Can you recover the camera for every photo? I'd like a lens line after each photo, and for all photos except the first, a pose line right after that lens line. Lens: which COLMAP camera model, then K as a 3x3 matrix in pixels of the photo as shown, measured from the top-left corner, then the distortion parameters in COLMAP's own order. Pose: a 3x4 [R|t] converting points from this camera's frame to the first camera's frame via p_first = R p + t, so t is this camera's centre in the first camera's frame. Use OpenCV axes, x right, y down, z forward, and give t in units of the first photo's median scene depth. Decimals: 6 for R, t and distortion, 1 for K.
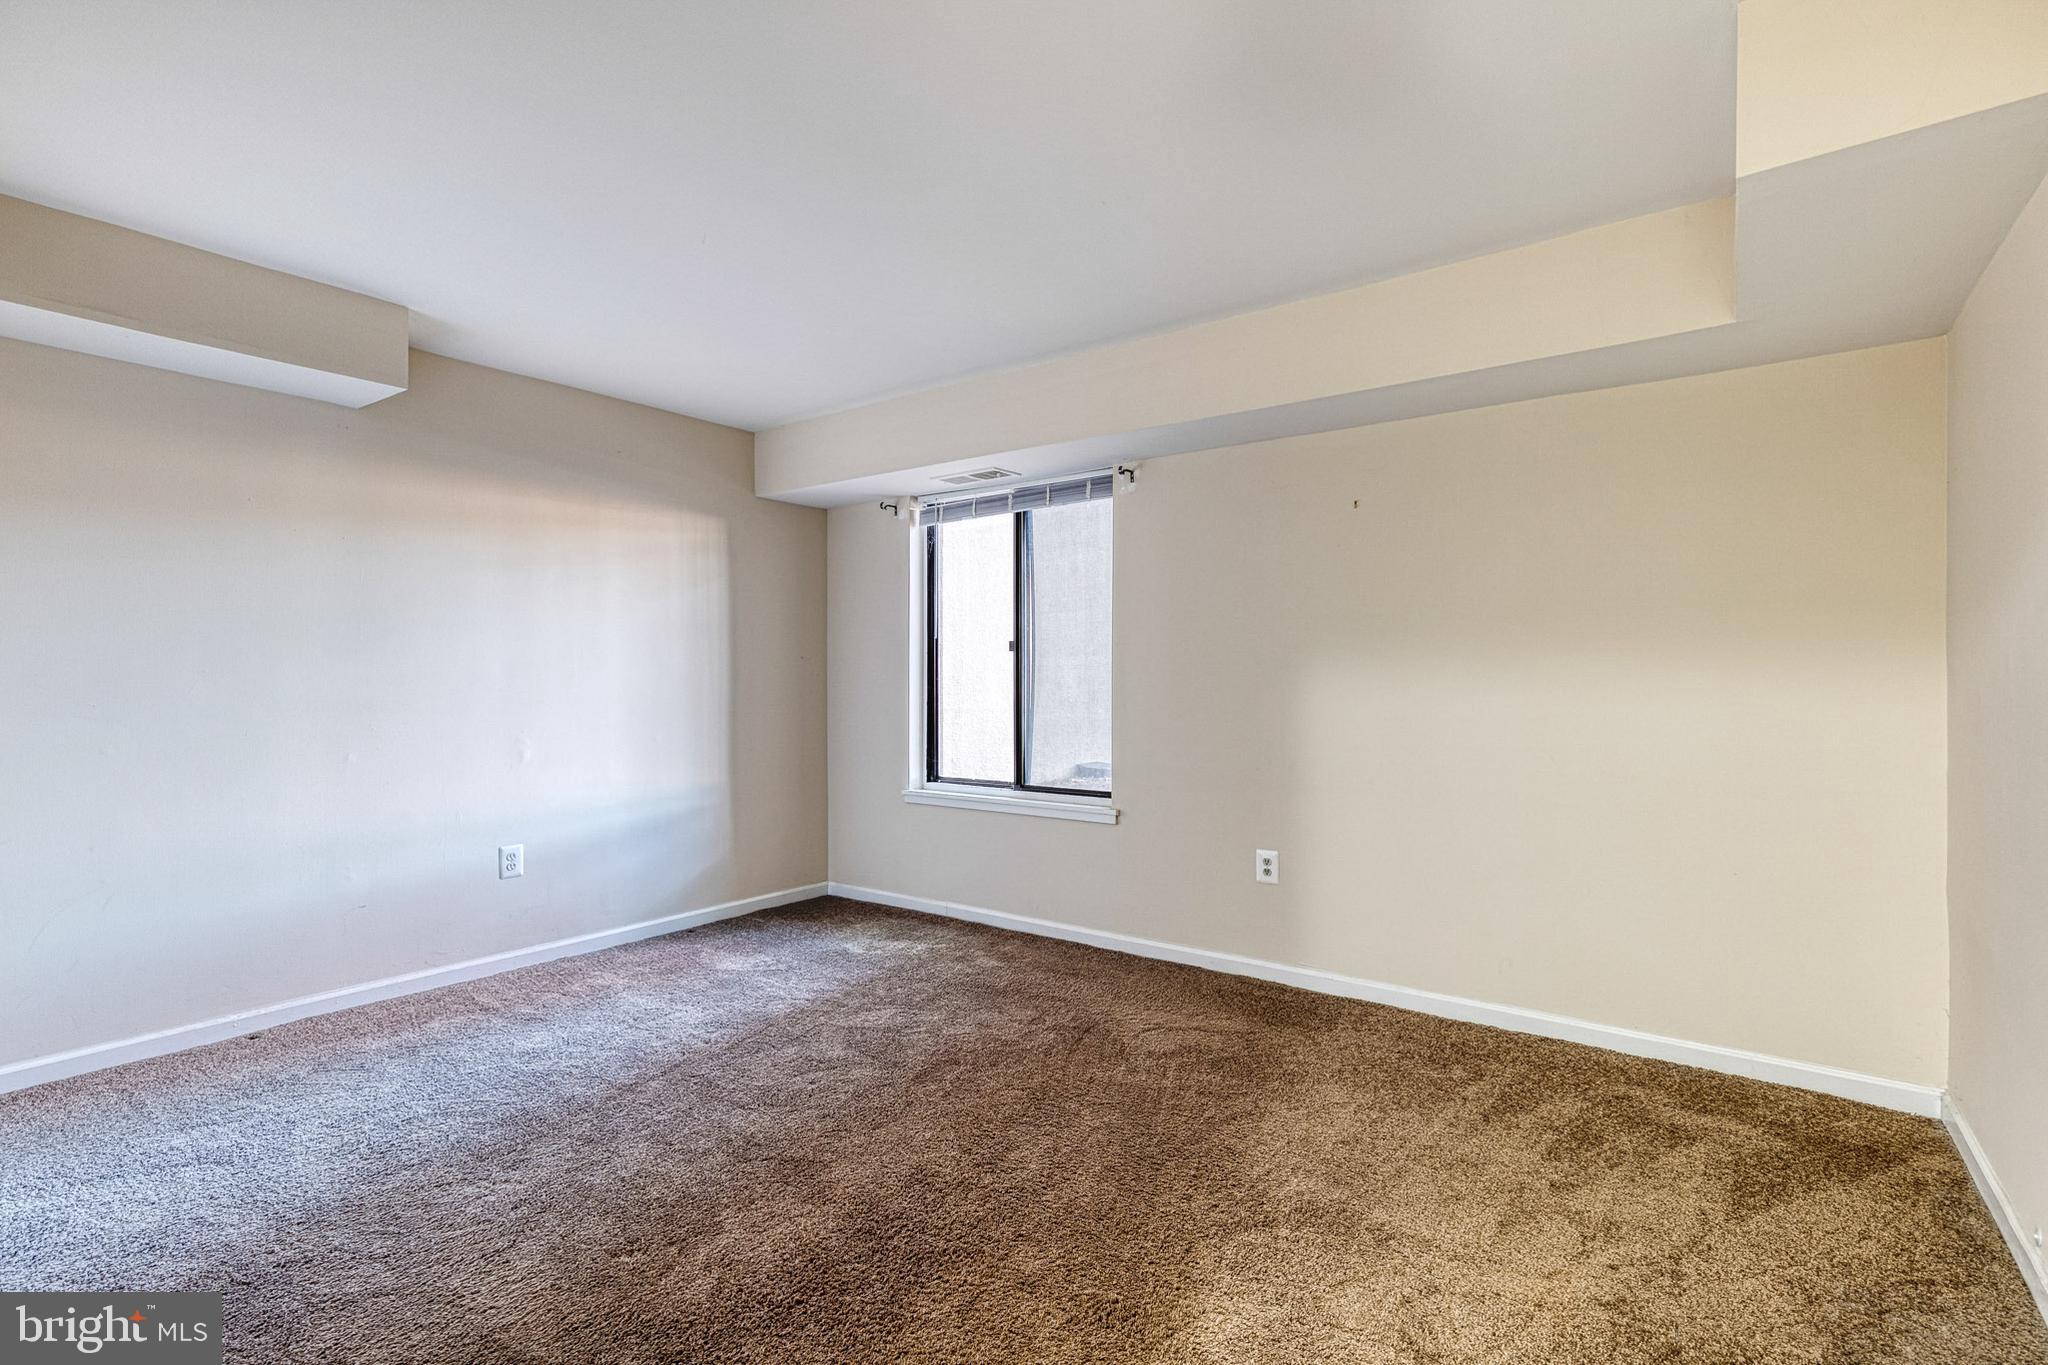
lens RADIAL K [[944.9, 0, 1047.4], [0, 944.9, 684.6], [0, 0, 1]] dist [0.013950, -0.001127]
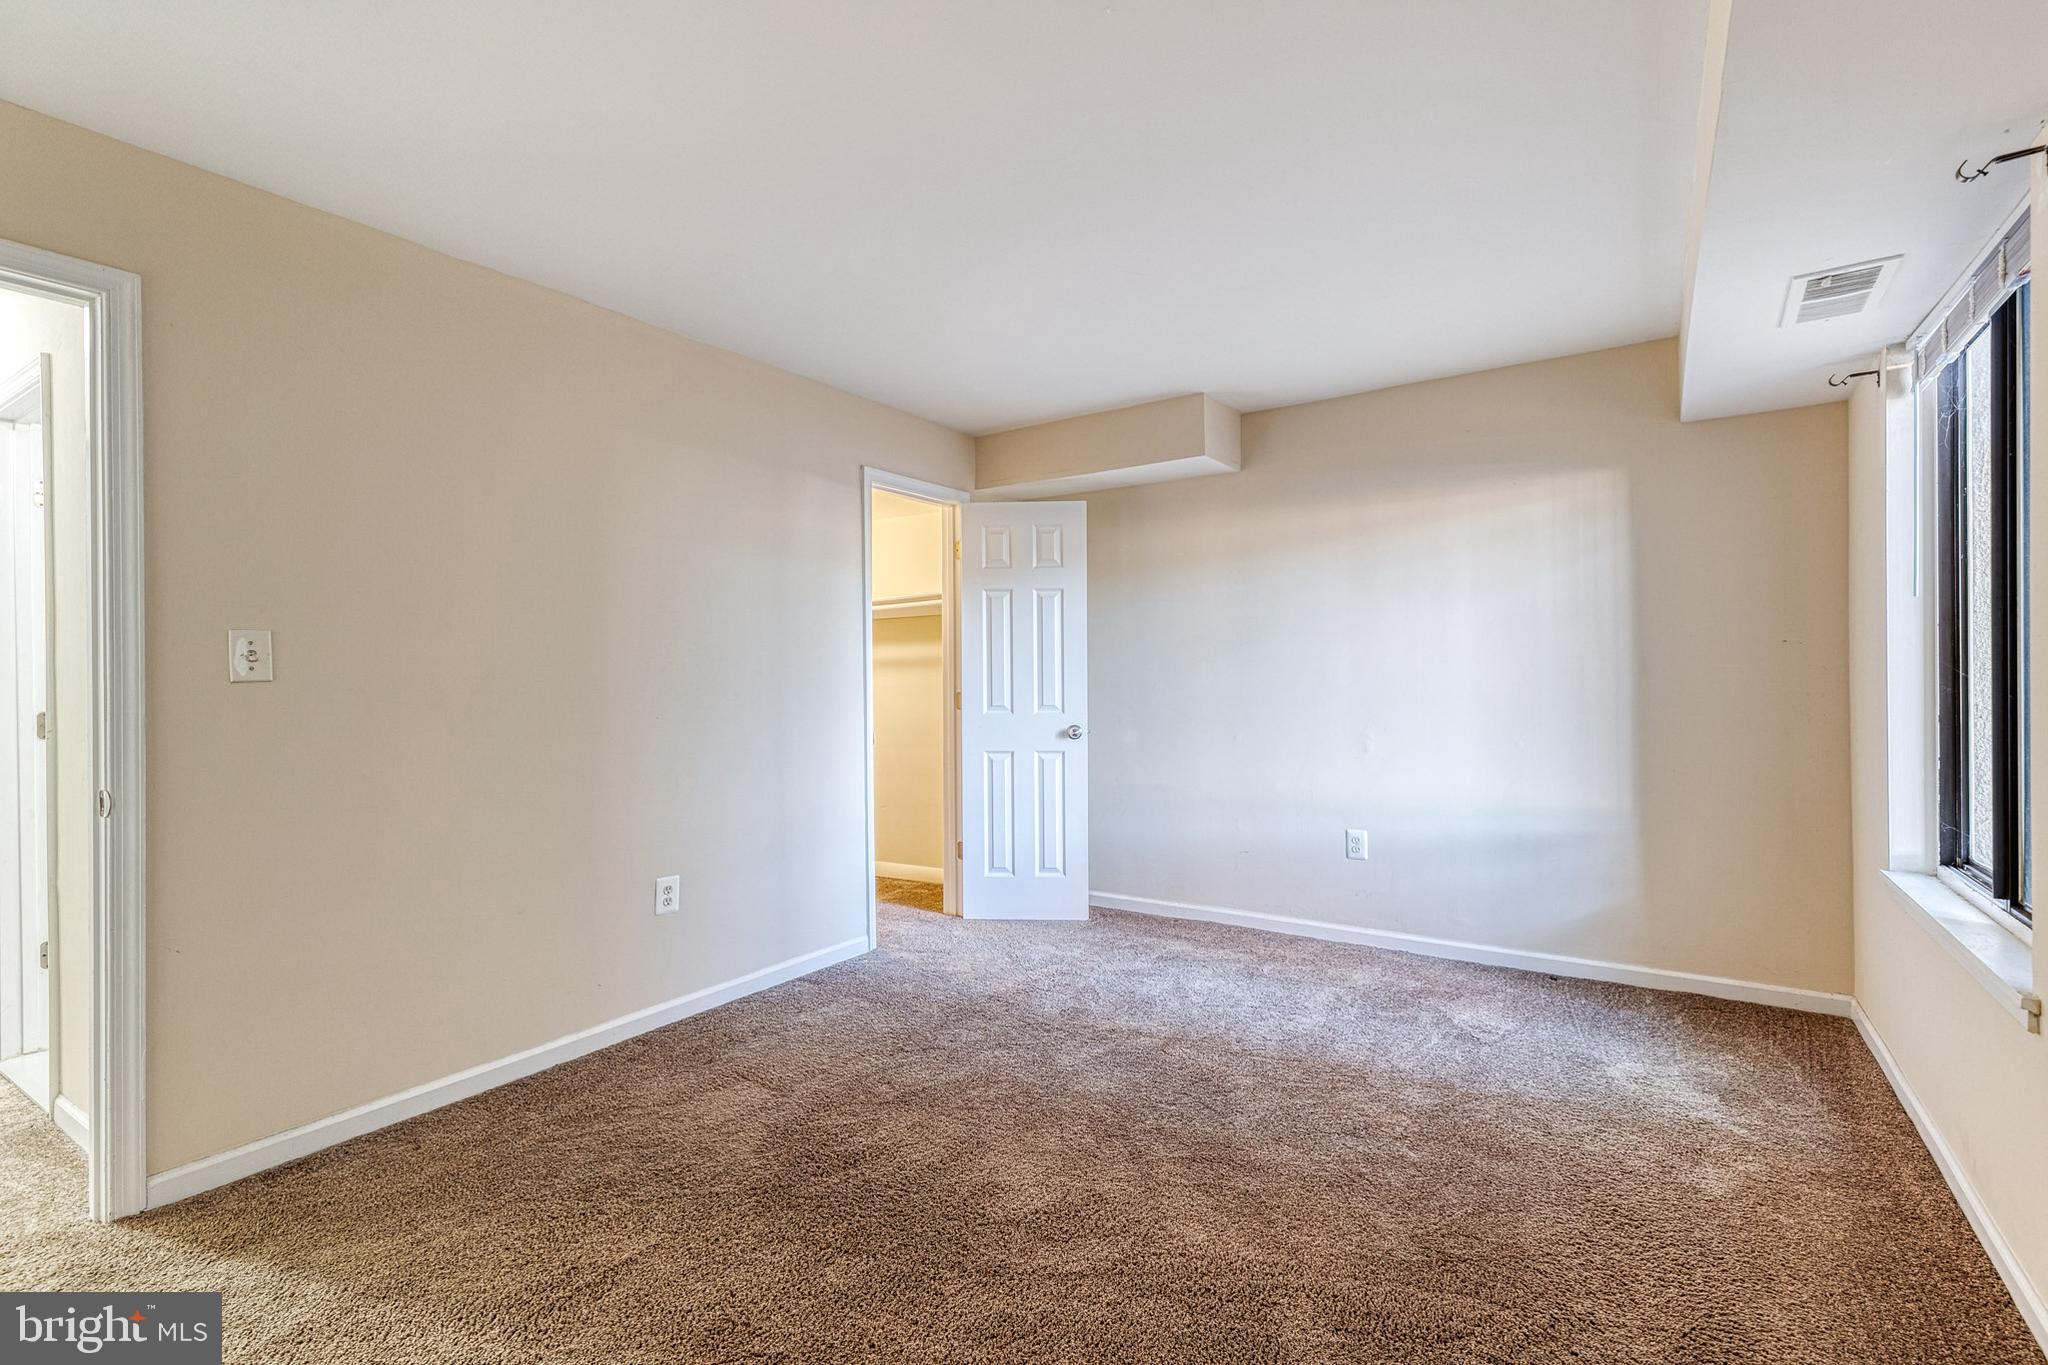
lens RADIAL K [[944.9, 0, 1047.4], [0, 944.9, 684.6], [0, 0, 1]] dist [0.013950, -0.001127]
pose [[0.042627, 0.008314, -0.999056, 0.503049], [0.004906, 0.999952, 0.008531, -0.007997], [0.999079, -0.005265, 0.042585, 0.602630]]
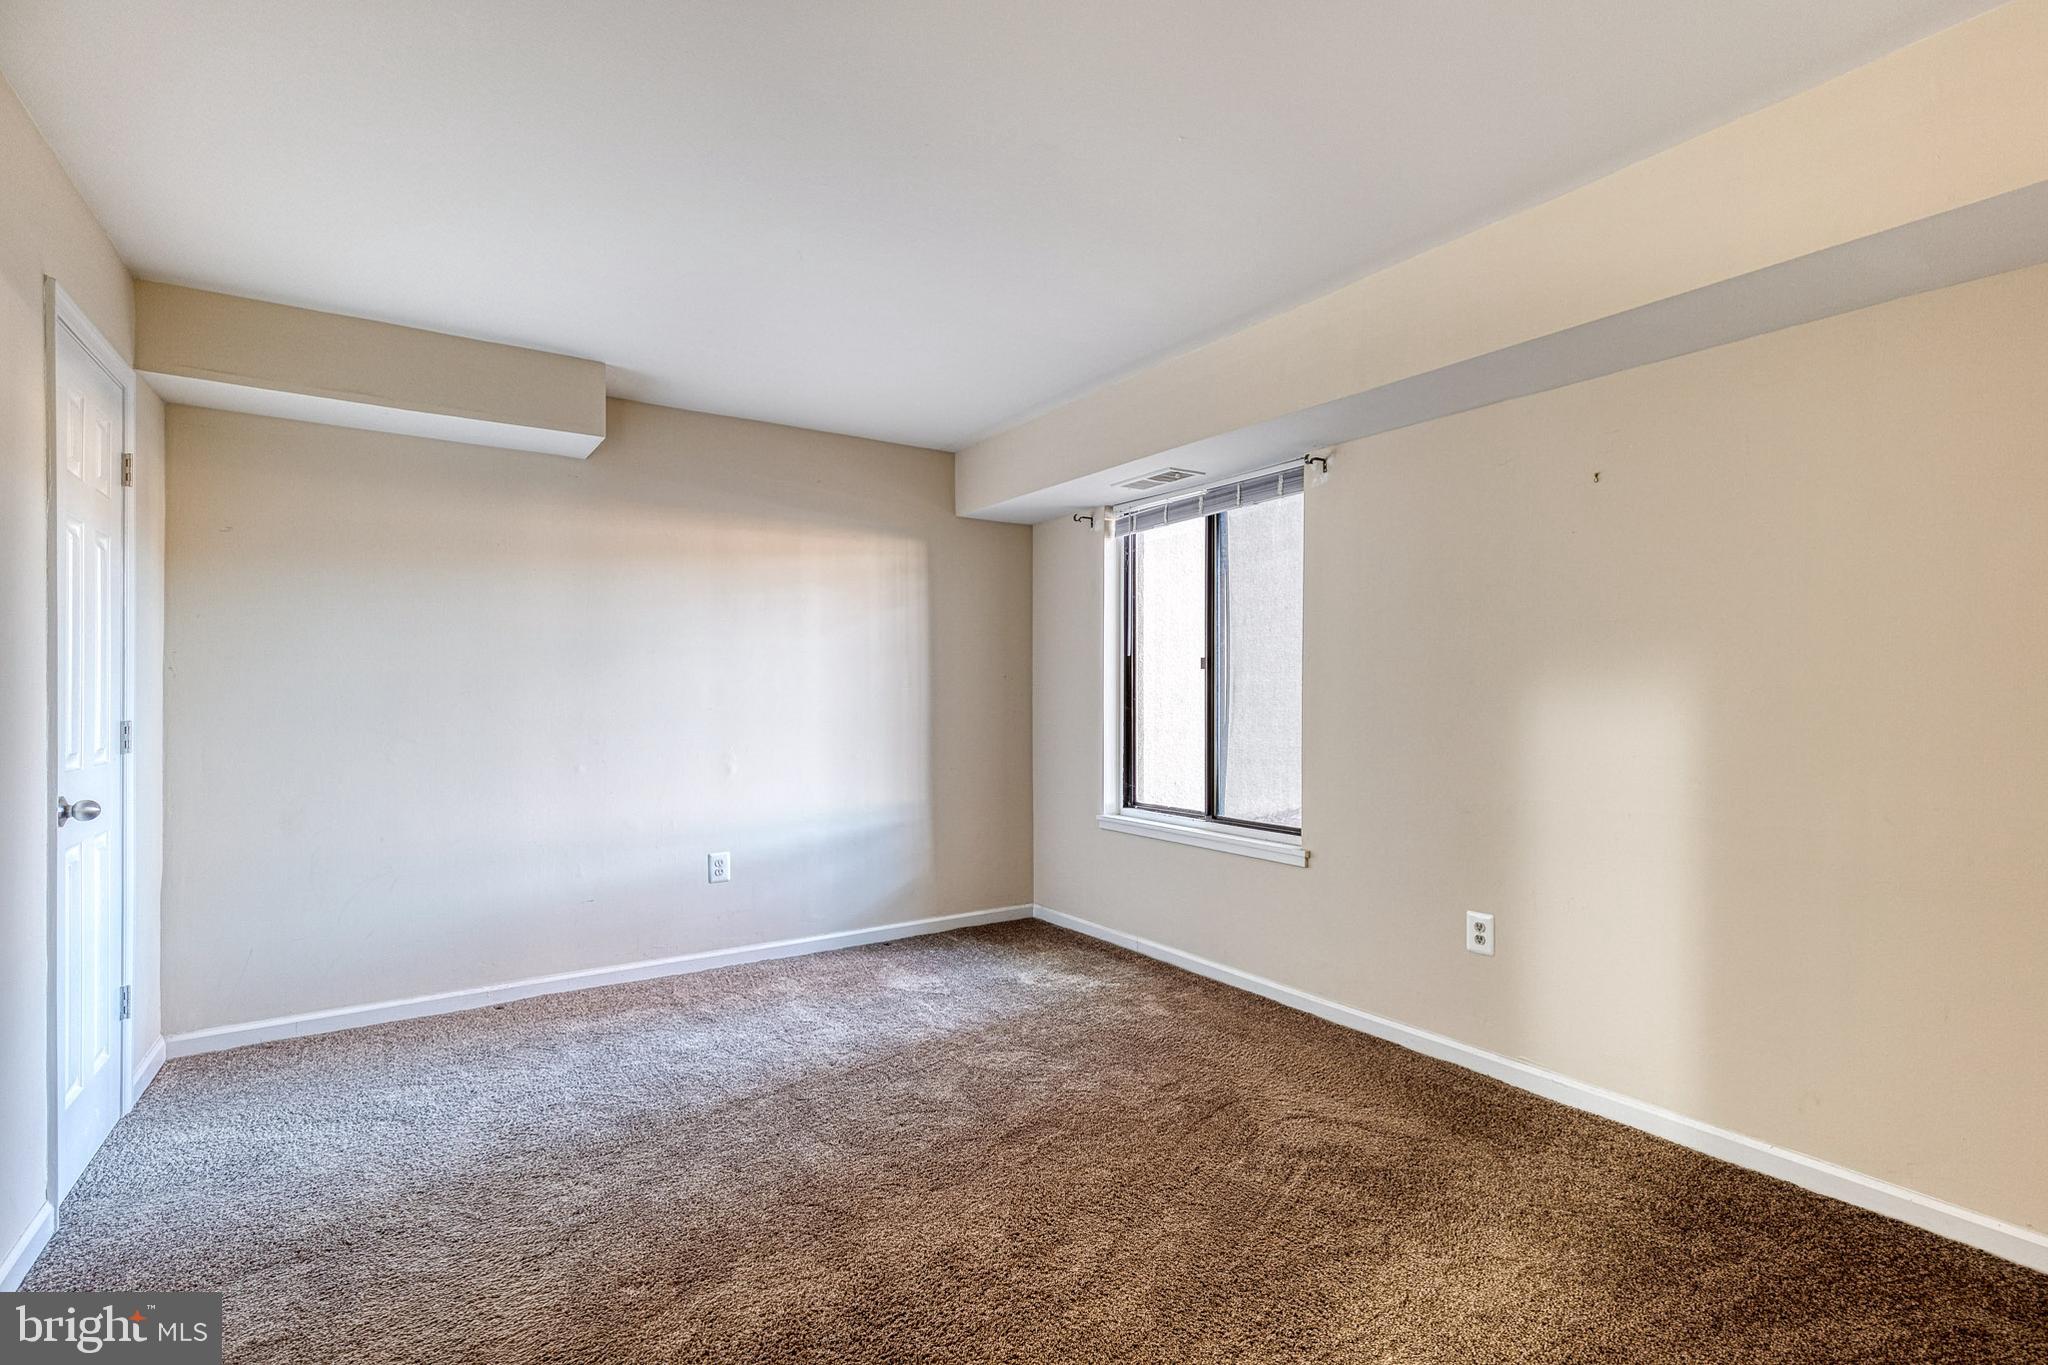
lens RADIAL K [[944.5, 0, 1053.8], [0, 944.5, 706.2], [0, 0, 1]] dist [0.011248, -0.001653]
pose [[0.943722, 0.005834, -0.330689, 0.151887], [-0.002797, 0.999949, 0.009657, -0.009250], [0.330729, -0.008189, 0.943690, 0.109263]]
